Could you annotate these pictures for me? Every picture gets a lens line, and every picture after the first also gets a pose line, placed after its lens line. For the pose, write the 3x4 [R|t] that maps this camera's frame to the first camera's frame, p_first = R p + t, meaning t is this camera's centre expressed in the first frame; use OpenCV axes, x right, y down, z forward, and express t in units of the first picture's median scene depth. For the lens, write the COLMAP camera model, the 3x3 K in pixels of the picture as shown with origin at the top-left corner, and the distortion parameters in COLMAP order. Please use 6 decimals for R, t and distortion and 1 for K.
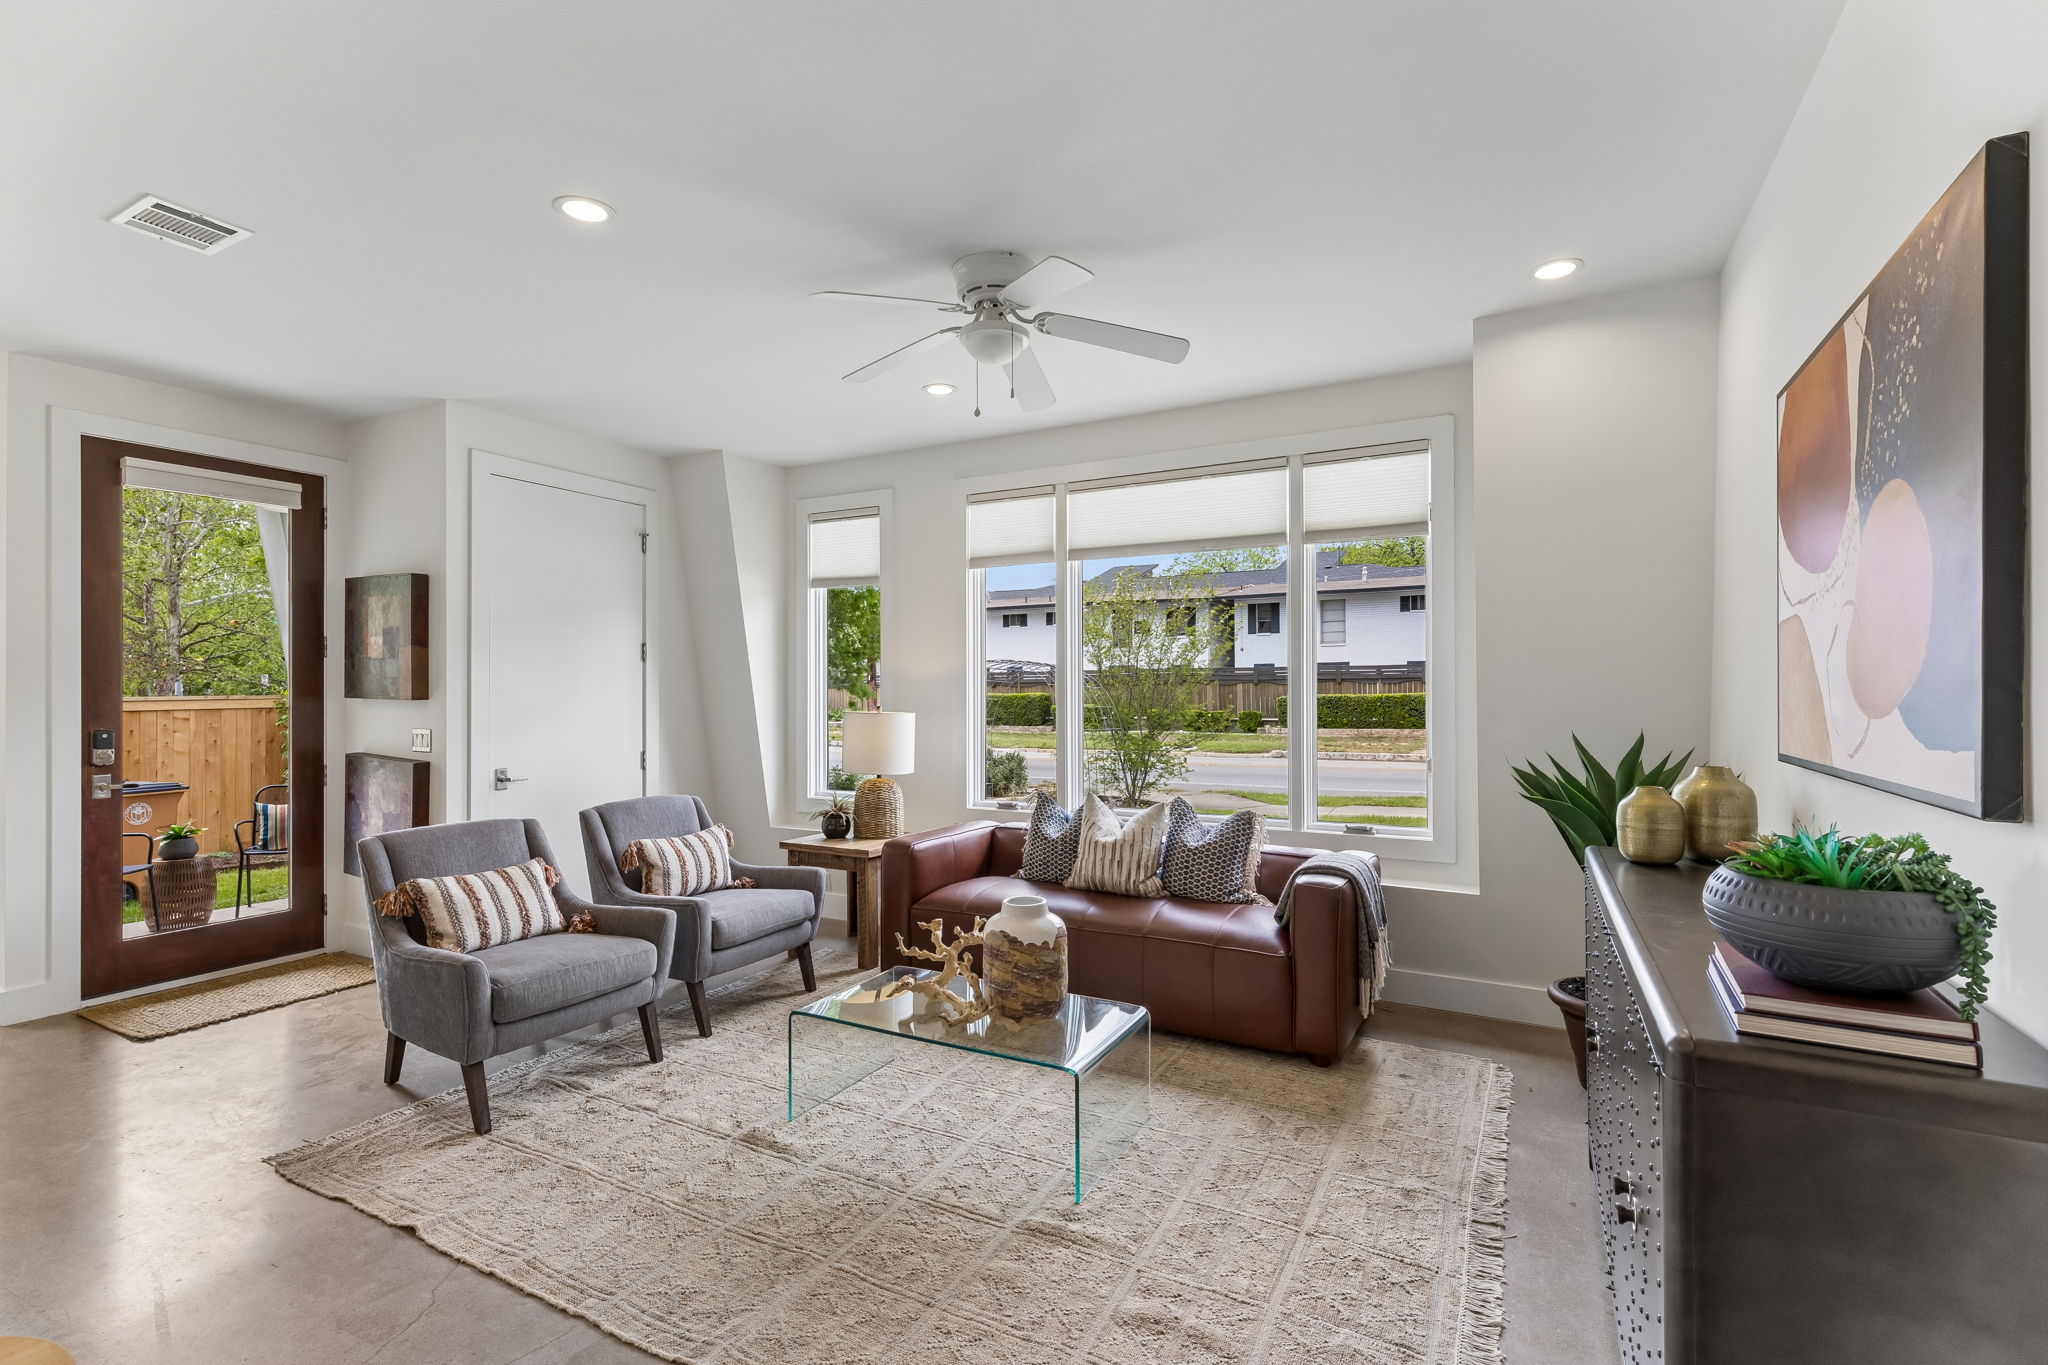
lens RADIAL K [[970.4, 0, 1024.0], [0, 970.4, 682.5], [0, 0, 1]] dist [0.000231, 0.000266]
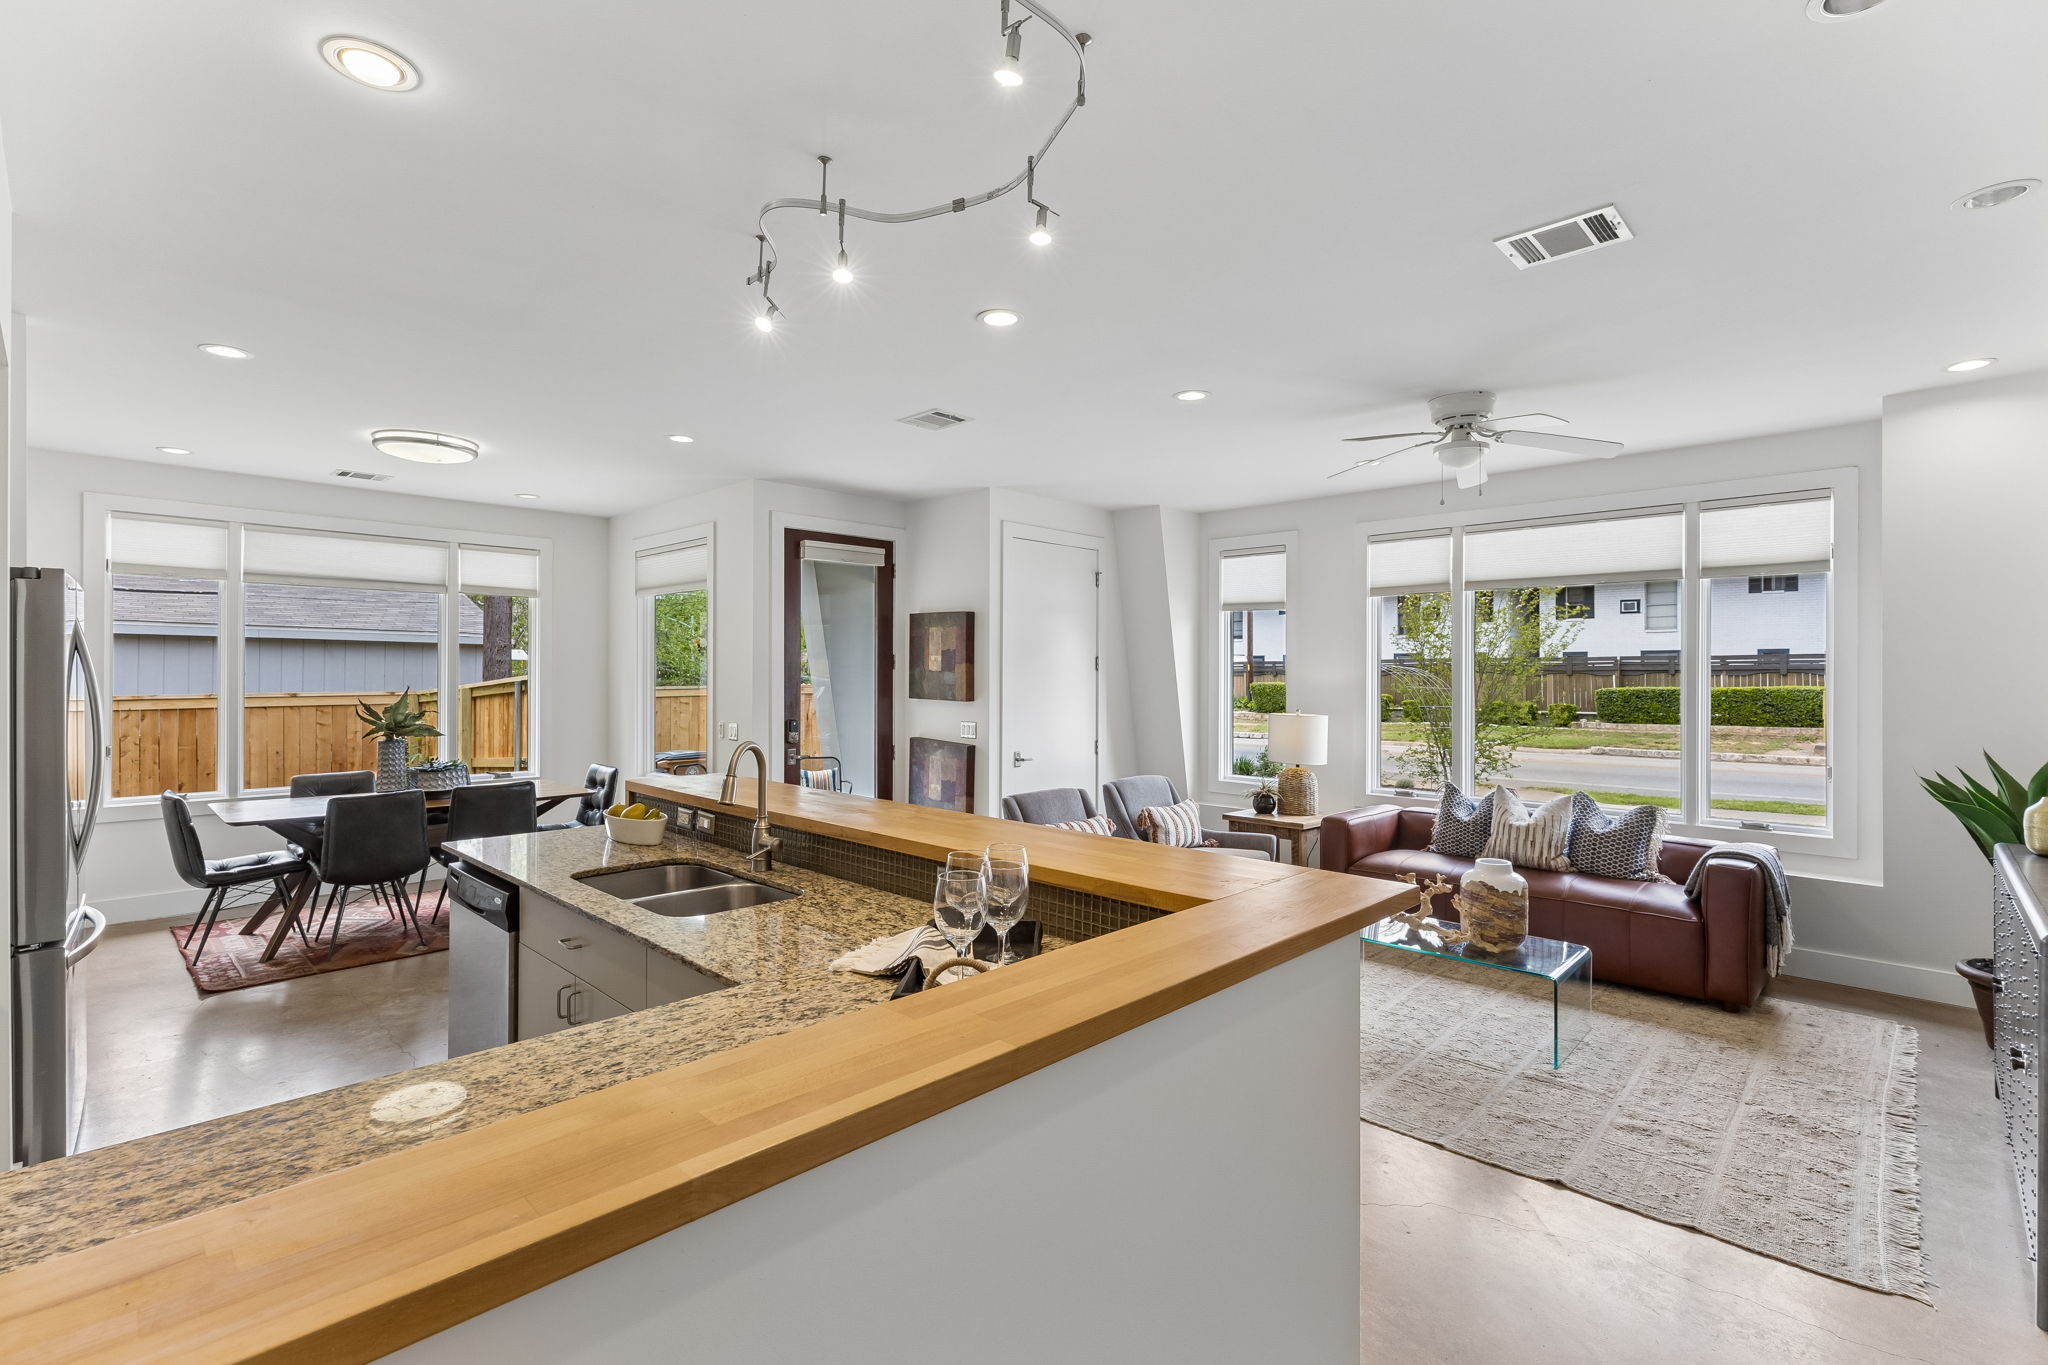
lens RADIAL K [[945.8, 0, 1027.7], [0, 945.8, 673.6], [0, 0, 1]] dist [0.000185, -0.000934]
pose [[0.961094, 0.005395, -0.276169, -0.188976], [-0.004199, 0.999979, 0.004921, -0.033936], [0.276190, -0.003570, 0.961096, -0.341848]]
